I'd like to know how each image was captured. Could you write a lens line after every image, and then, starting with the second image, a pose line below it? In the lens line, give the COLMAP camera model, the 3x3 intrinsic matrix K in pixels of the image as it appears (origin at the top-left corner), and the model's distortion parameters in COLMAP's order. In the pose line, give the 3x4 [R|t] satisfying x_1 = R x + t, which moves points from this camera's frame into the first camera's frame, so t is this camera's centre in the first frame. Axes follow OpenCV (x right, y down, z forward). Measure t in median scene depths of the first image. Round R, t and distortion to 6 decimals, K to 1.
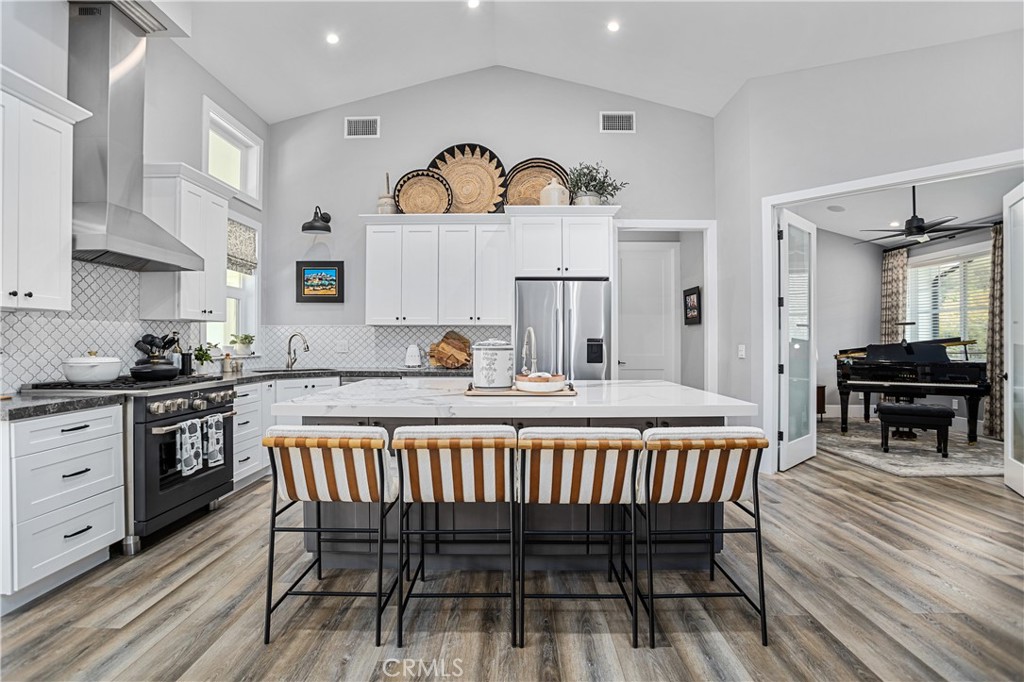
lens RADIAL K [[501.9, 0, 512.0], [0, 501.9, 341.0], [0, 0, 1]] dist [-0.072634, 0.030622]
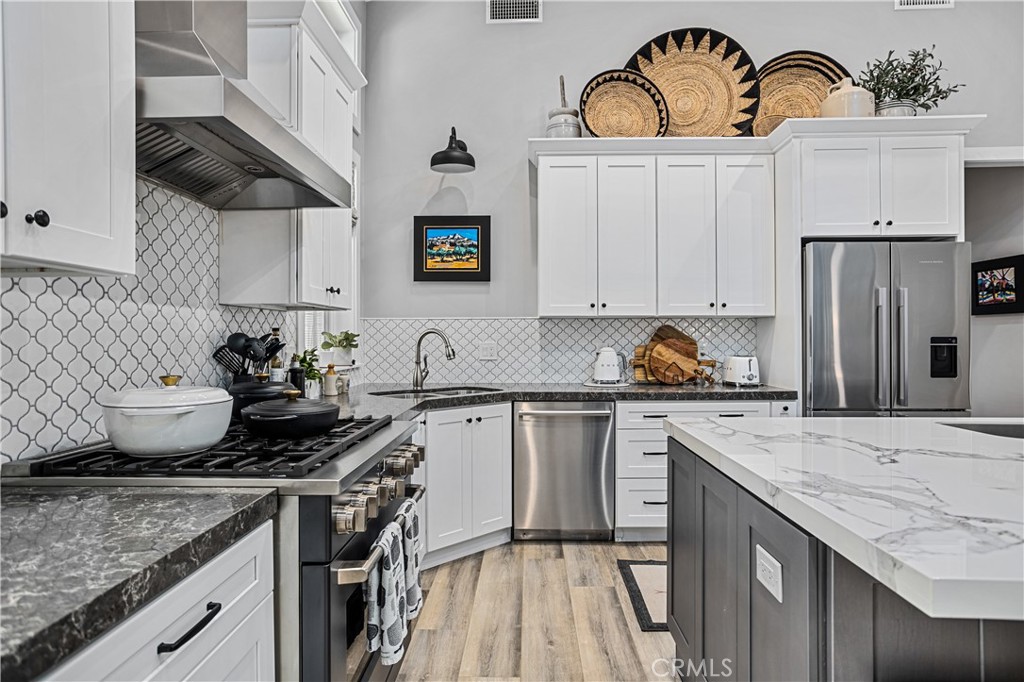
lens RADIAL K [[568.2, 0, 512.0], [0, 568.2, 341.0], [0, 0, 1]] dist [-0.058426, 0.047386]
pose [[0.999871, -0.003341, -0.015738, -0.306978], [0.003444, 0.999973, 0.006514, -0.005852], [0.015716, -0.006568, 0.999855, 0.282709]]
